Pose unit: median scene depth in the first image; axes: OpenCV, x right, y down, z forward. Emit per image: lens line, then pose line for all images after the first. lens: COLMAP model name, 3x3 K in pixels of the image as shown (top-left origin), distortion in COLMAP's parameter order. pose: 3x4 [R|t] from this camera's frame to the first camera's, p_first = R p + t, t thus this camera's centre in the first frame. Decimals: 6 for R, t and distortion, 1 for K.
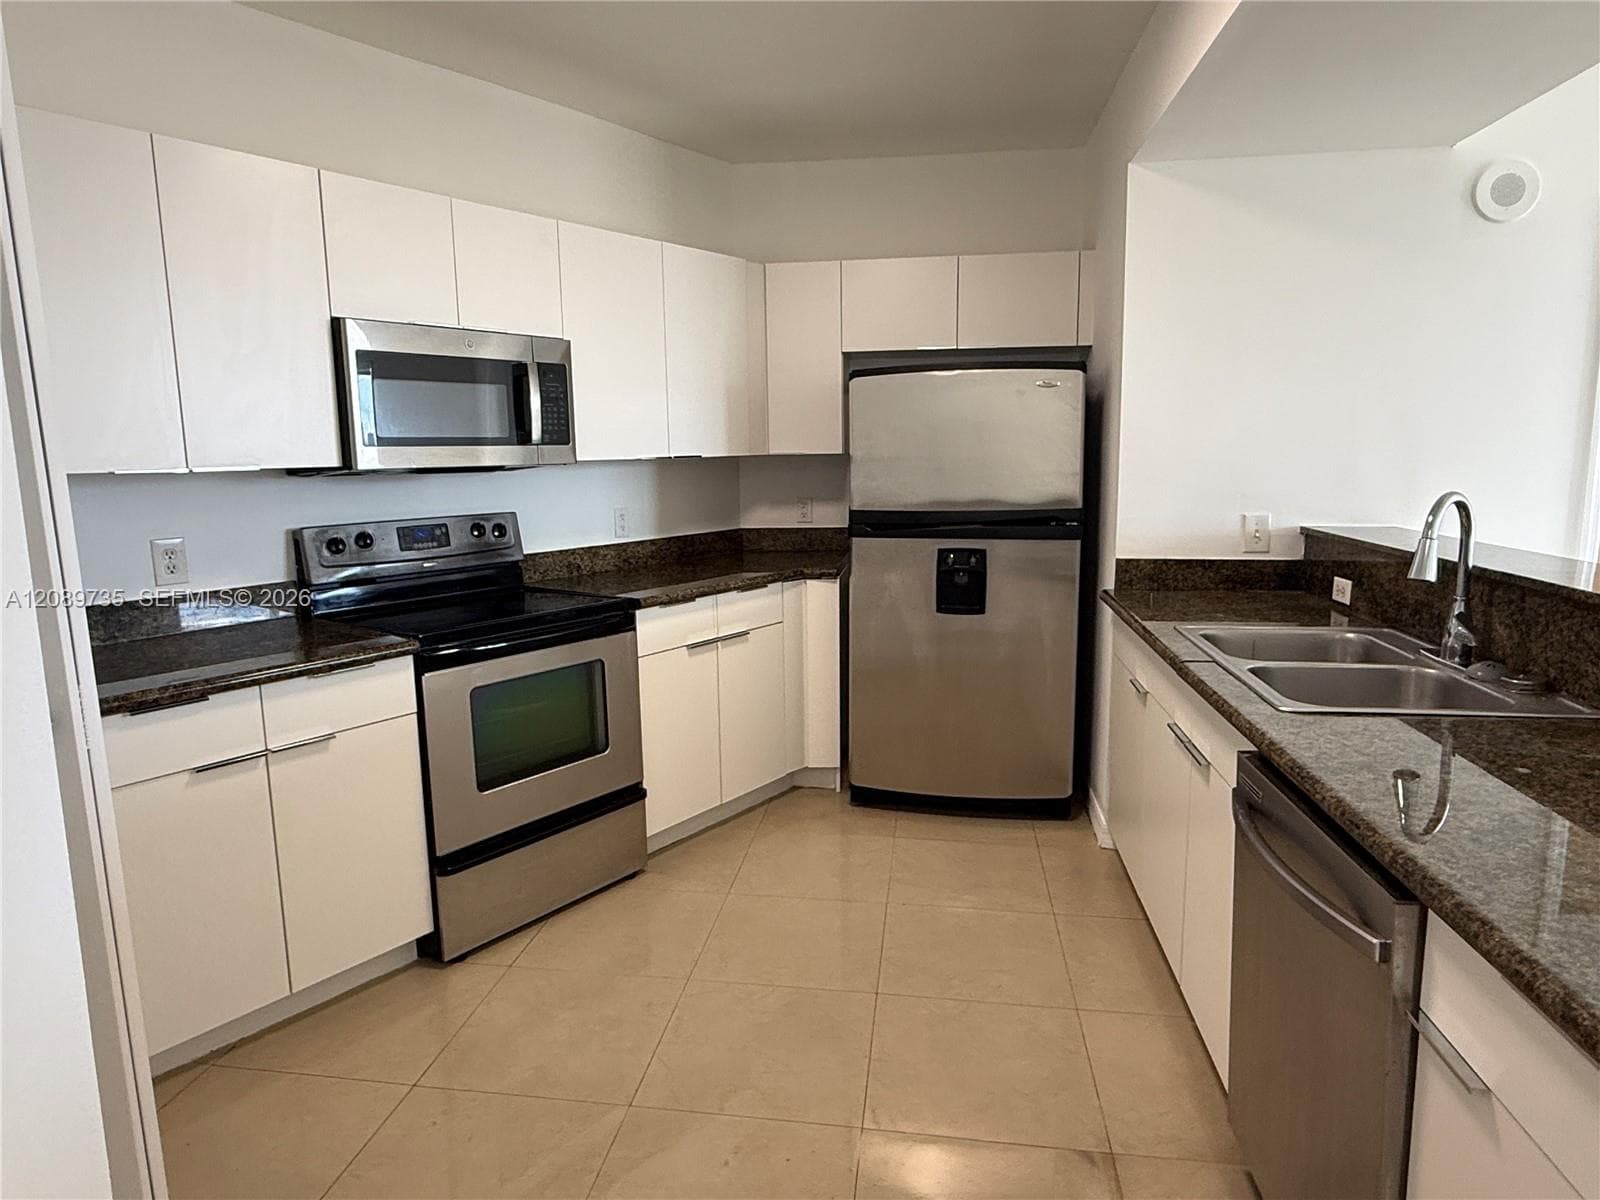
lens RADIAL K [[958.1, 0, 787.1], [0, 958.1, 593.0], [0, 0, 1]] dist [-0.001658, -0.002029]
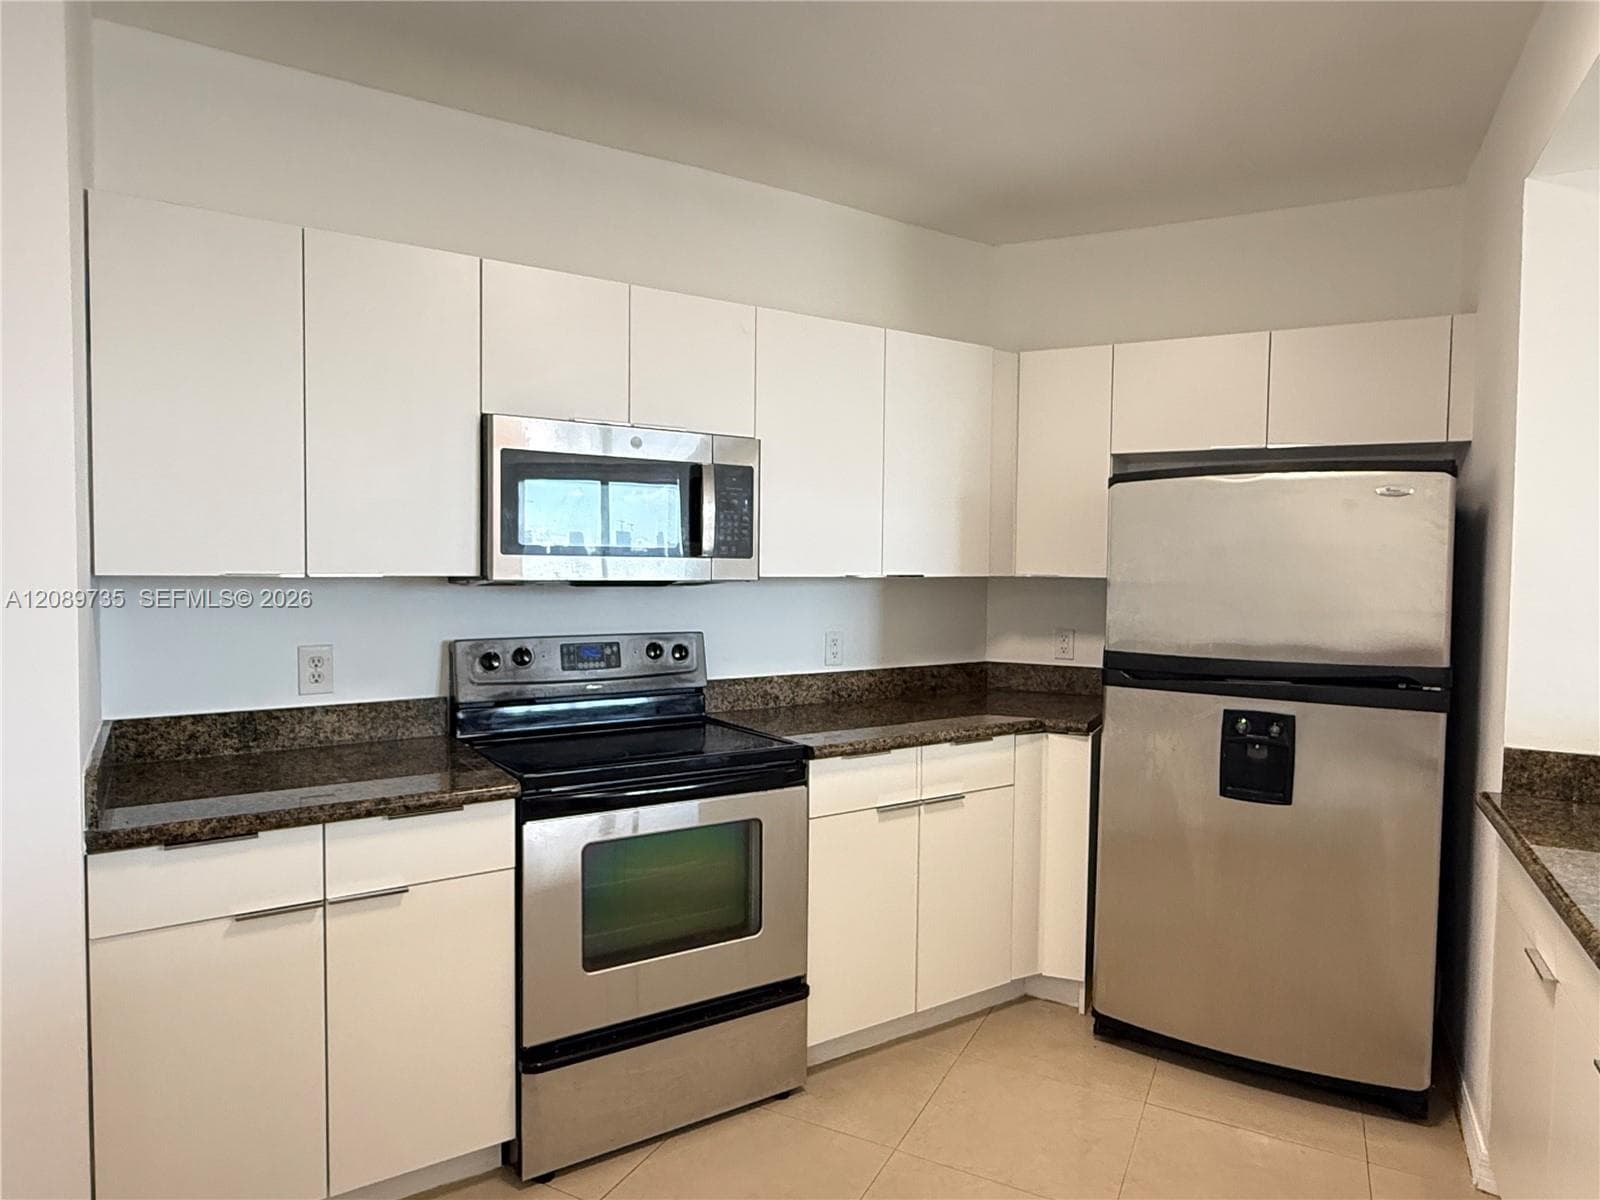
lens RADIAL K [[958.1, 0, 795.5], [0, 958.1, 601.4], [0, 0, 1]] dist [-0.001658, -0.002029]
pose [[0.946082, 0.039687, -0.321487, 0.085970], [-0.074625, 0.992474, -0.097090, -0.035293], [0.315214, 0.115846, 0.941924, 0.204016]]
